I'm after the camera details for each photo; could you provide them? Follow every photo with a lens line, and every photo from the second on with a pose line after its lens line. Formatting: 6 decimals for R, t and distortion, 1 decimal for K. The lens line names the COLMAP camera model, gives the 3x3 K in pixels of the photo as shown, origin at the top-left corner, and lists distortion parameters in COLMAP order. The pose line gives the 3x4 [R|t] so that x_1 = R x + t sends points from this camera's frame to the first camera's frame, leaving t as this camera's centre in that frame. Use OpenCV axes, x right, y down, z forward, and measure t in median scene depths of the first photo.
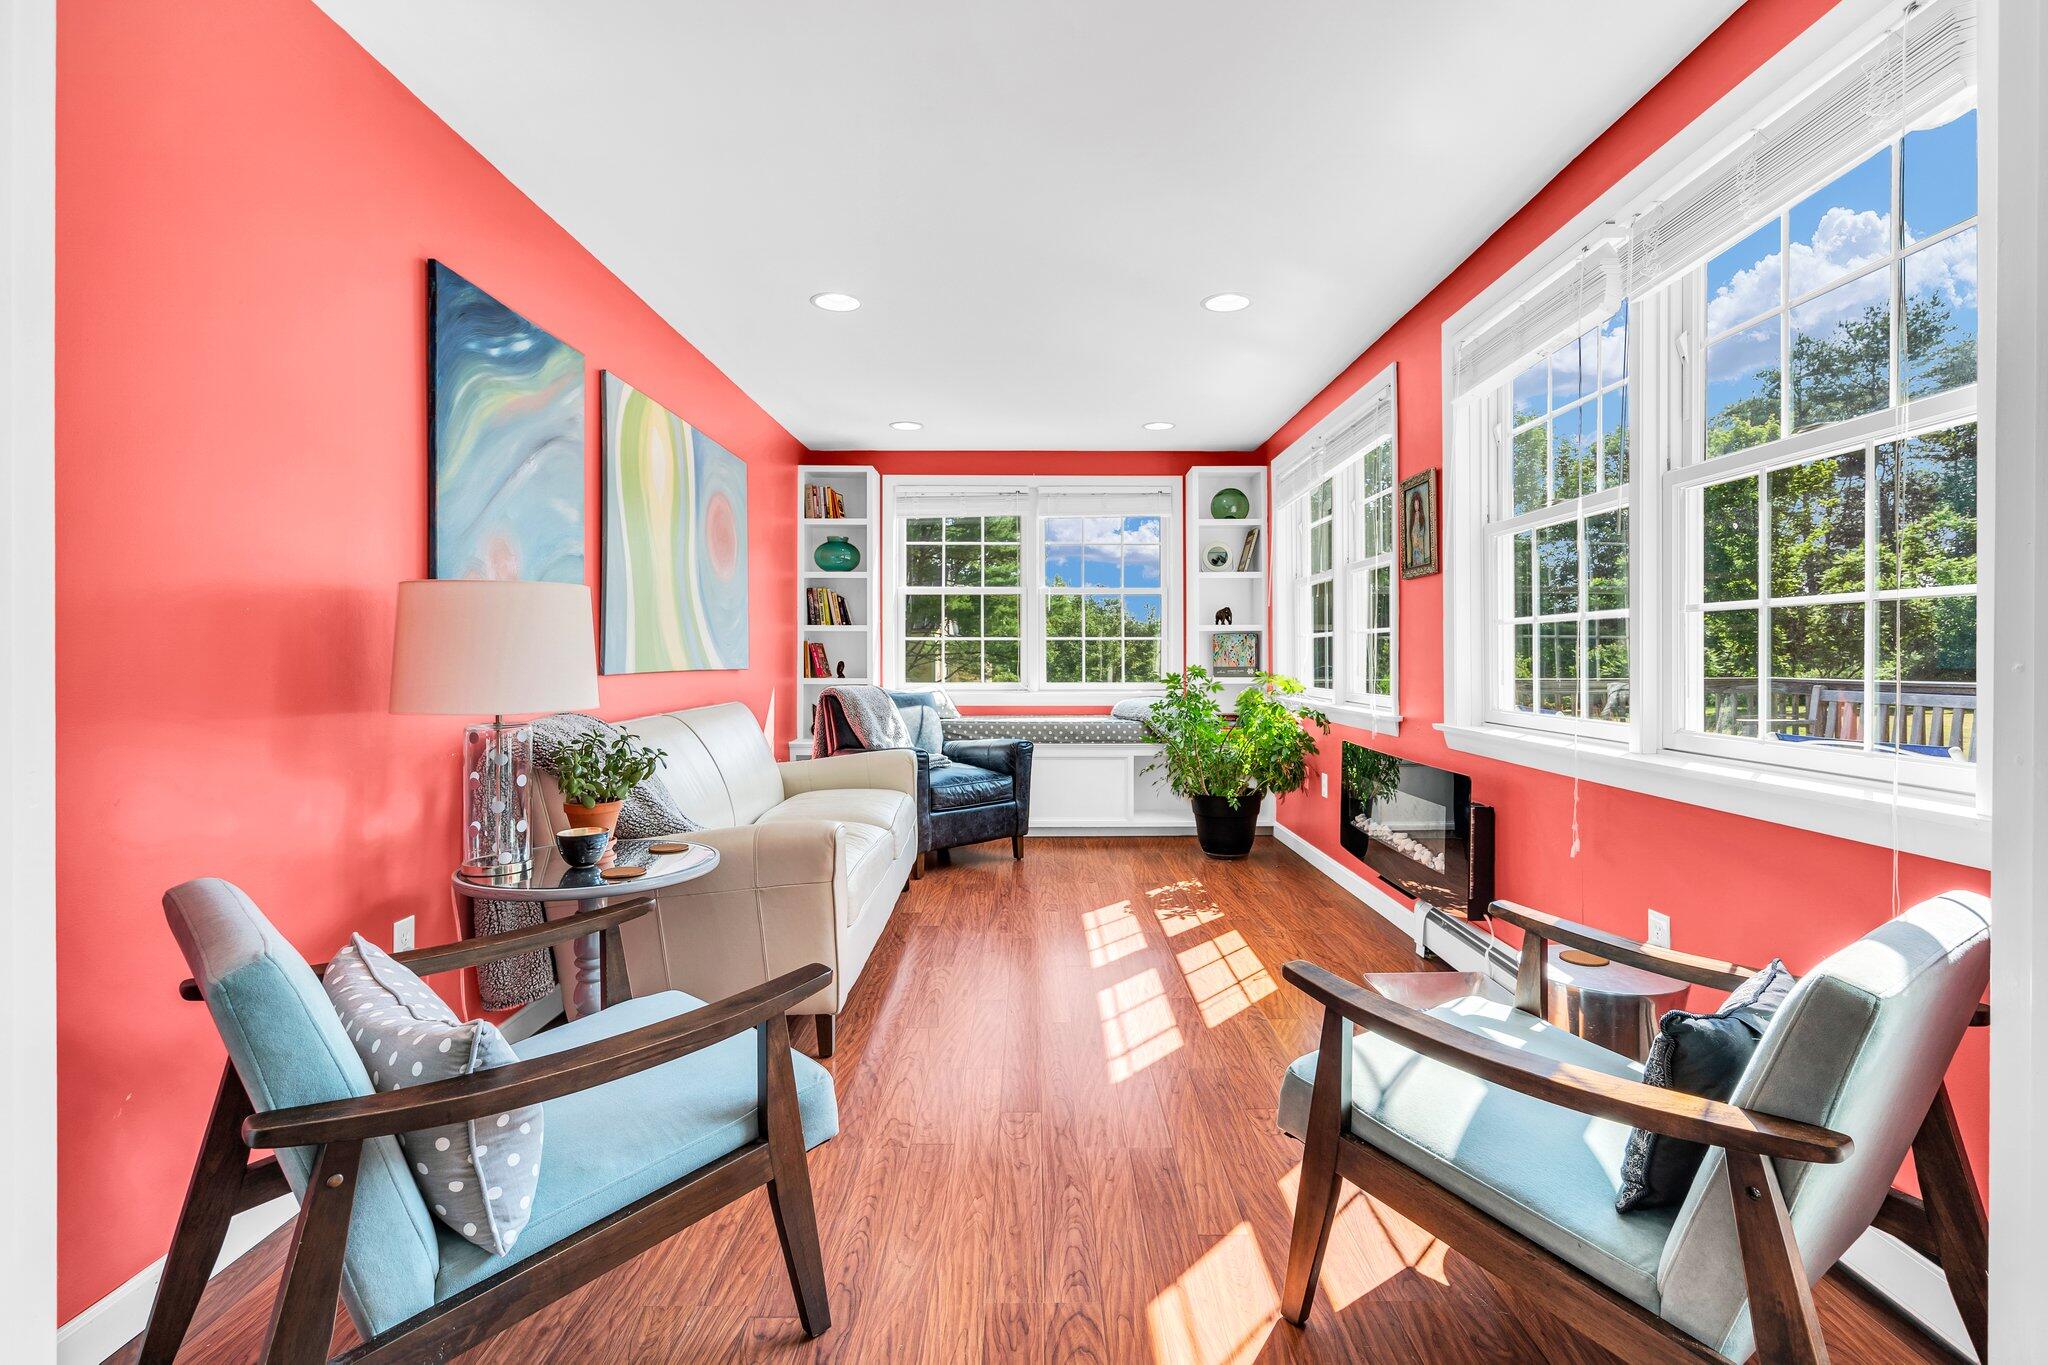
lens RADIAL K [[946.6, 0, 1019.9], [0, 946.6, 663.5], [0, 0, 1]] dist [-0.006310, 0.001632]
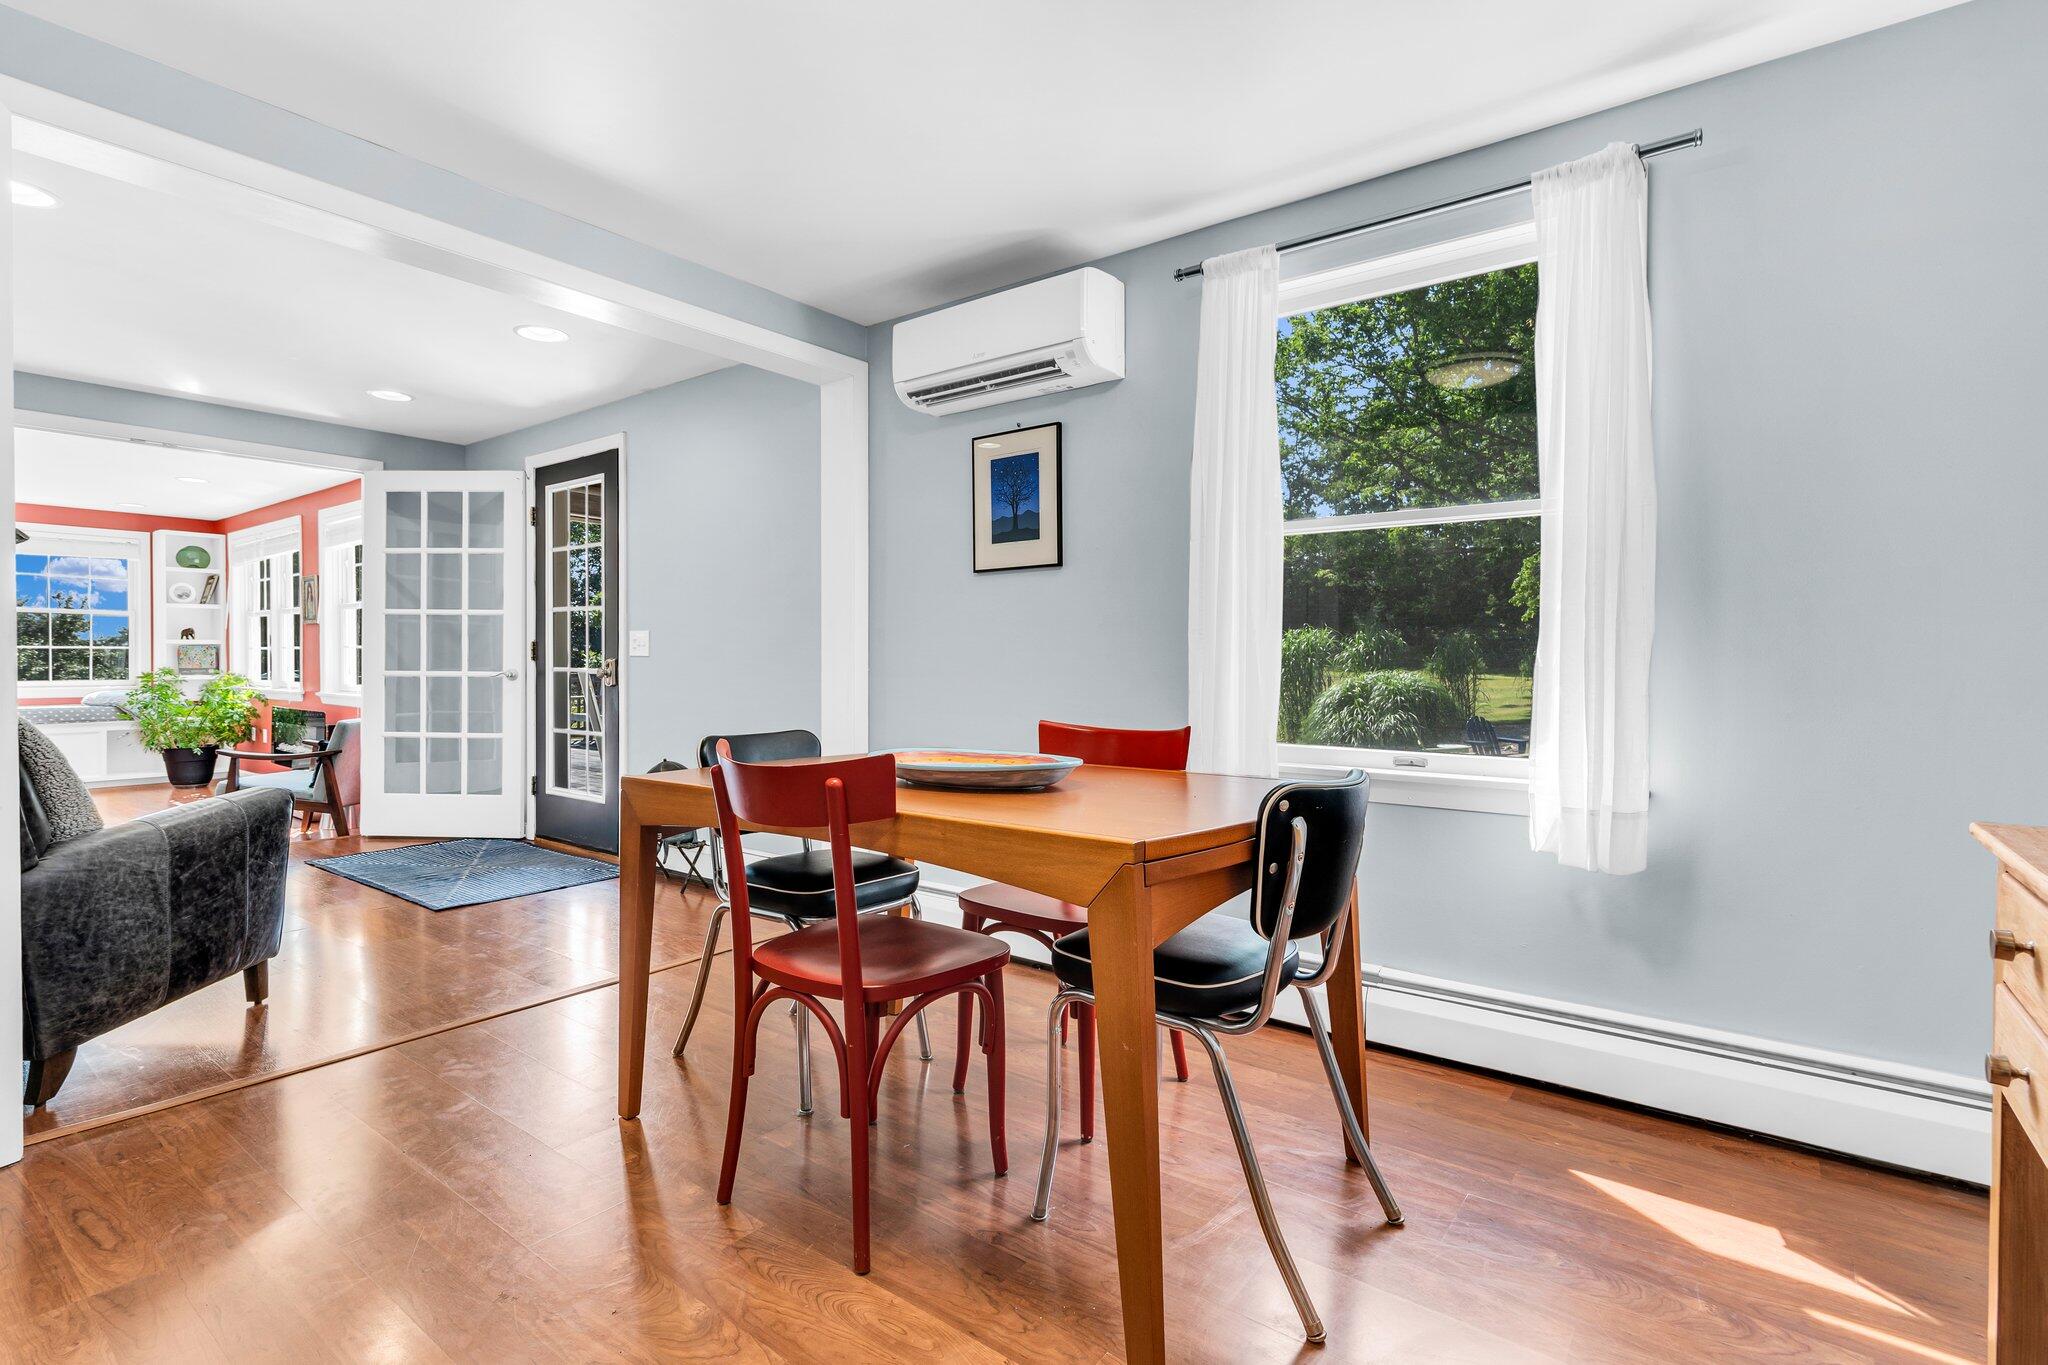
lens RADIAL K [[946.6, 0, 1030.6], [0, 946.6, 673.6], [0, 0, 1]] dist [-0.006310, 0.001632]
pose [[0.590003, -0.009034, 0.807351, -0.208559], [0.001354, 0.999947, 0.010199, -0.001004], [-0.807400, -0.004924, 0.589984, -0.982578]]
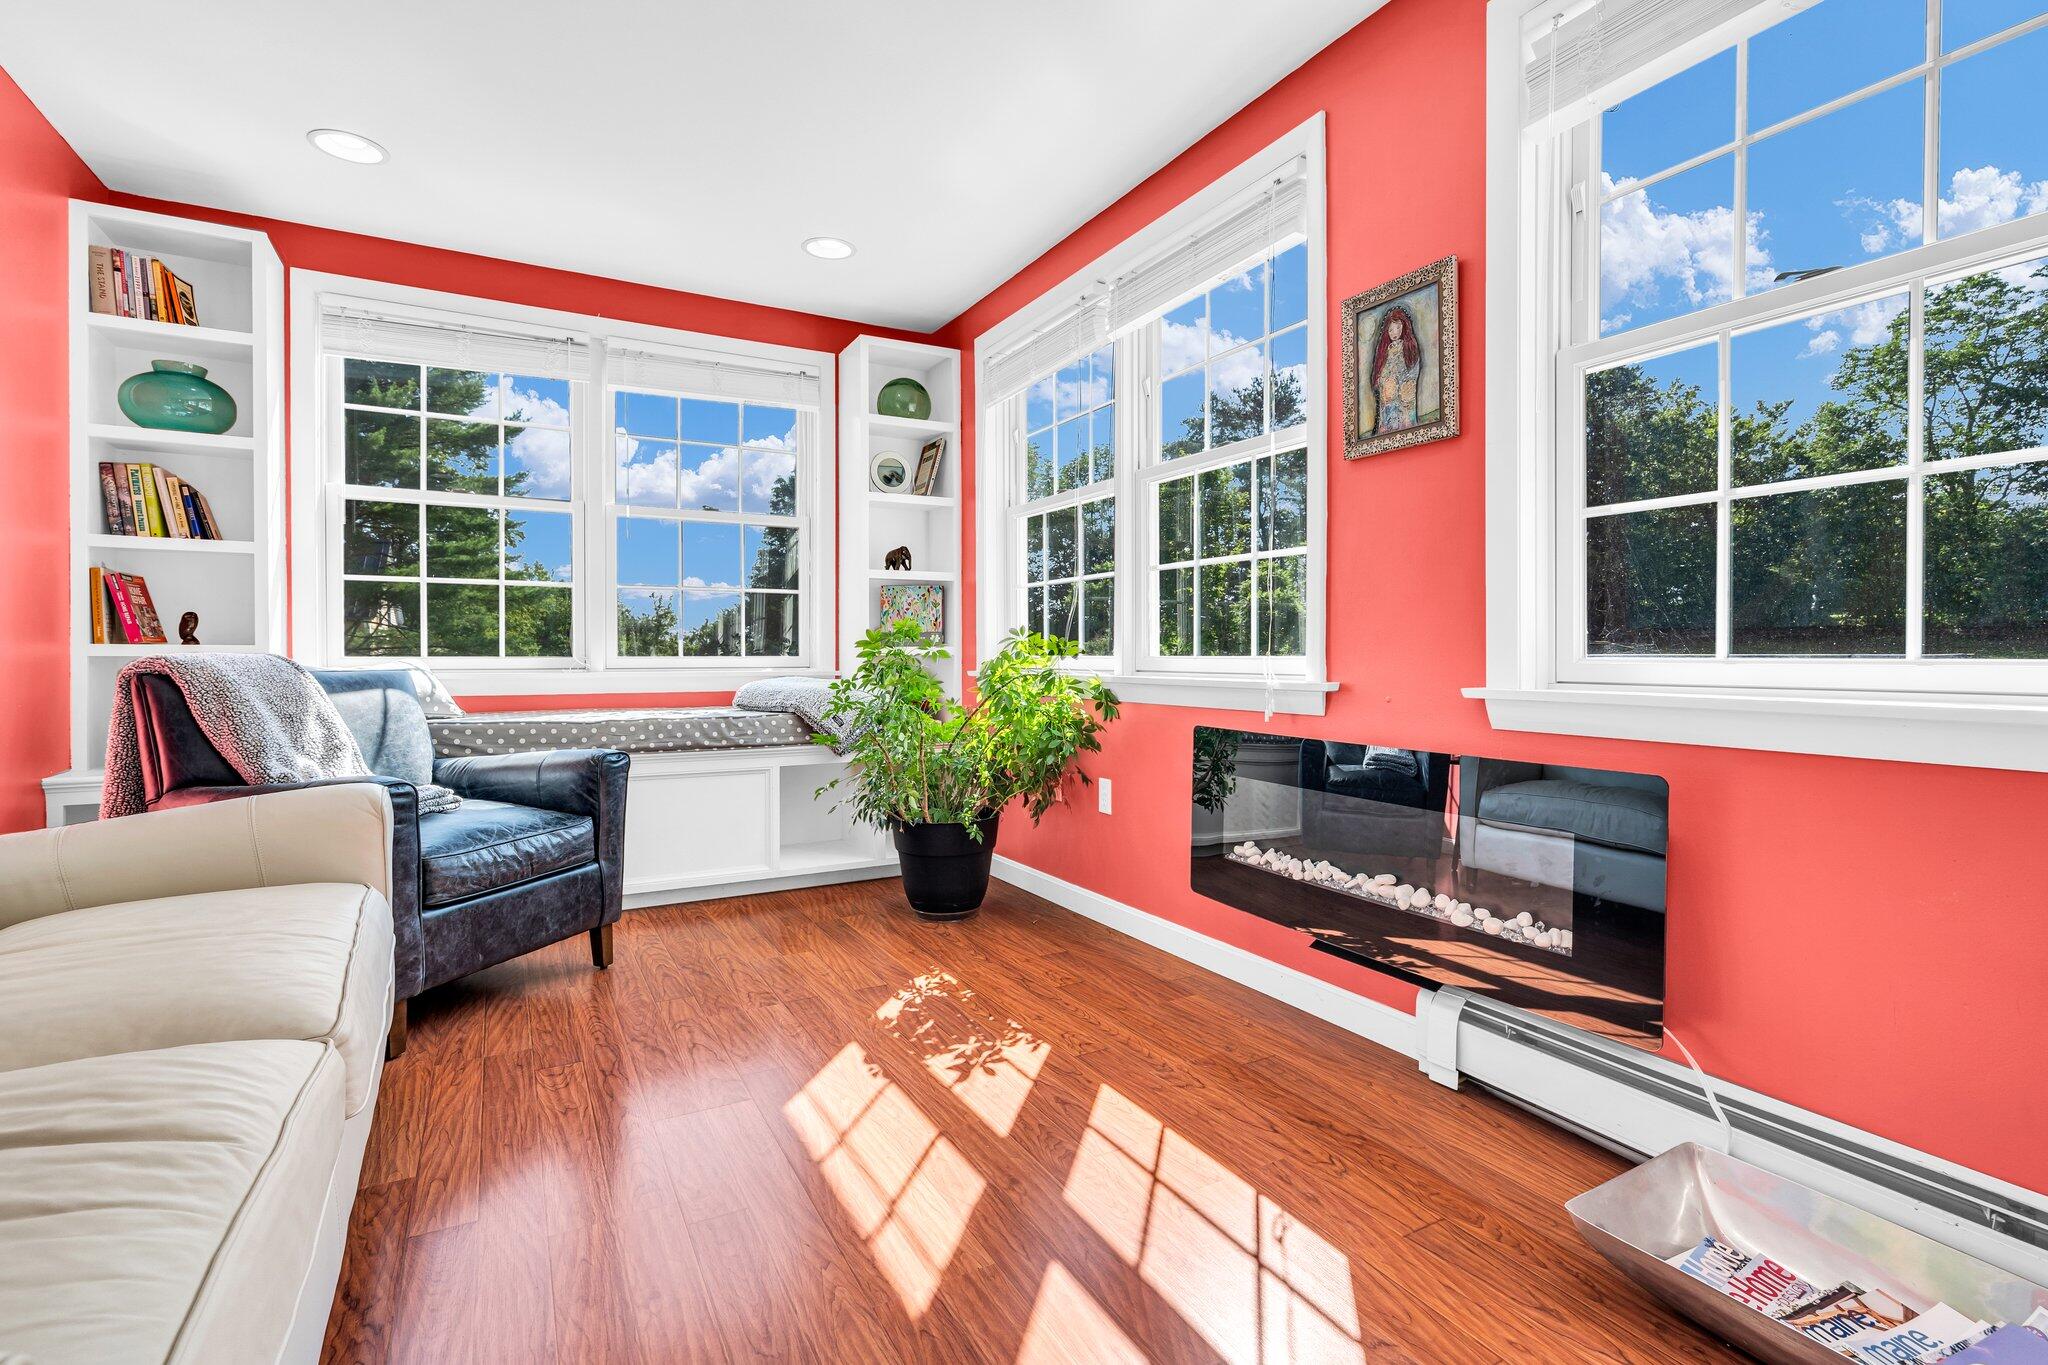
lens RADIAL K [[946.6, 0, 1013.9], [0, 946.6, 669.1], [0, 0, 1]] dist [-0.006310, 0.001632]
pose [[0.871518, -0.005578, 0.490332, -0.056734], [0.002325, 0.999971, 0.007244, 0.027875], [-0.490358, -0.005173, 0.871506, 0.372590]]
